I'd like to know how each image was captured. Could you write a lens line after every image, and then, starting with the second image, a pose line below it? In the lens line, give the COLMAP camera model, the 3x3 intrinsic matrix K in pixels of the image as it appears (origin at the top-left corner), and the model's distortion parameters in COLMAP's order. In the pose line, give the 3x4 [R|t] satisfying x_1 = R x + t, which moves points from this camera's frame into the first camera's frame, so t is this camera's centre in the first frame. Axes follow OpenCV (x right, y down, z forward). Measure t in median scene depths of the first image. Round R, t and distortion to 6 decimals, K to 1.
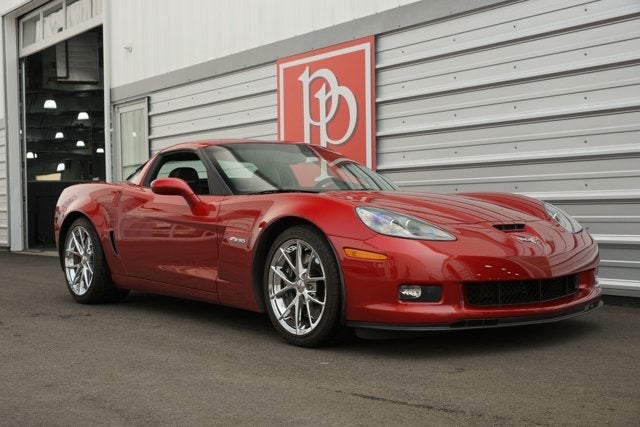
lens RADIAL K [[866.7, 0, 320.0], [0, 866.7, 213.5], [0, 0, 1]] dist [0.014126, 0.045843]
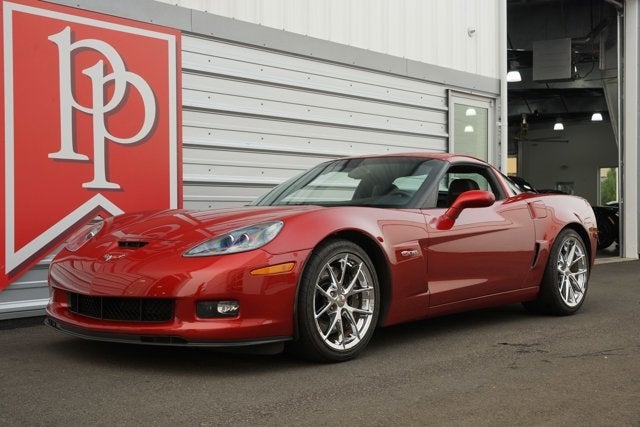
lens RADIAL K [[775.5, 0, 320.0], [0, 775.5, 213.5], [0, 0, 1]] dist [0.002863, 0.004199]
pose [[-0.159025, 0.023437, 0.986996, -0.654152], [0.022721, 0.999540, -0.020074, 0.002340], [-0.987013, 0.019233, -0.159484, 0.868112]]
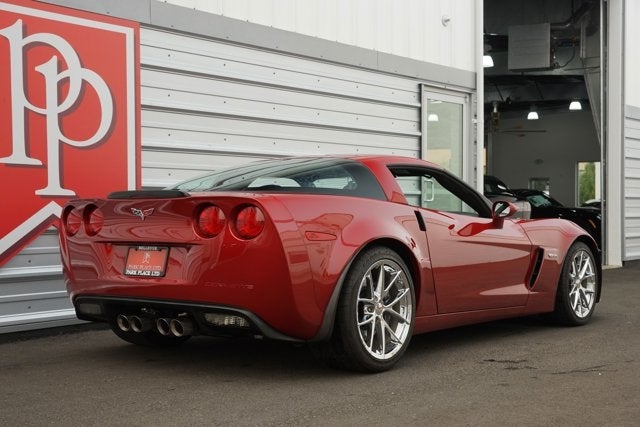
lens RADIAL K [[891.7, 0, 320.0], [0, 891.7, 213.5], [0, 0, 1]] dist [0.021531, 0.058306]
pose [[-0.223703, 0.021157, 0.974428, -0.699498], [0.022252, 0.999615, -0.016595, -0.006024], [-0.974403, 0.017971, -0.224087, 0.900331]]
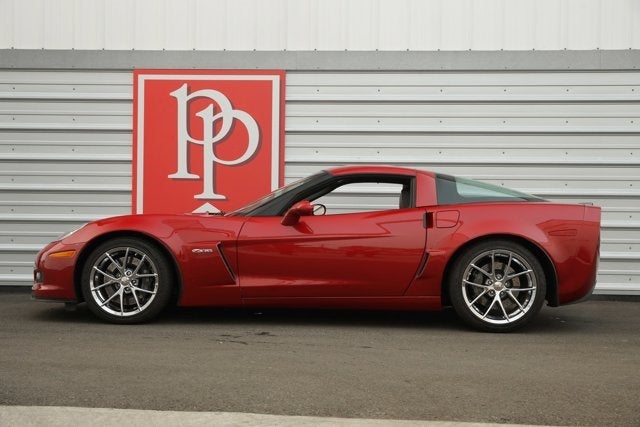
lens RADIAL K [[891.7, 0, 320.0], [0, 891.7, 213.5], [0, 0, 1]] dist [0.021531, 0.058306]
pose [[0.633427, 0.027064, 0.773329, -0.686824], [-0.014307, 0.999627, -0.023264, 0.002540], [-0.773670, 0.003672, 0.633578, 0.216359]]
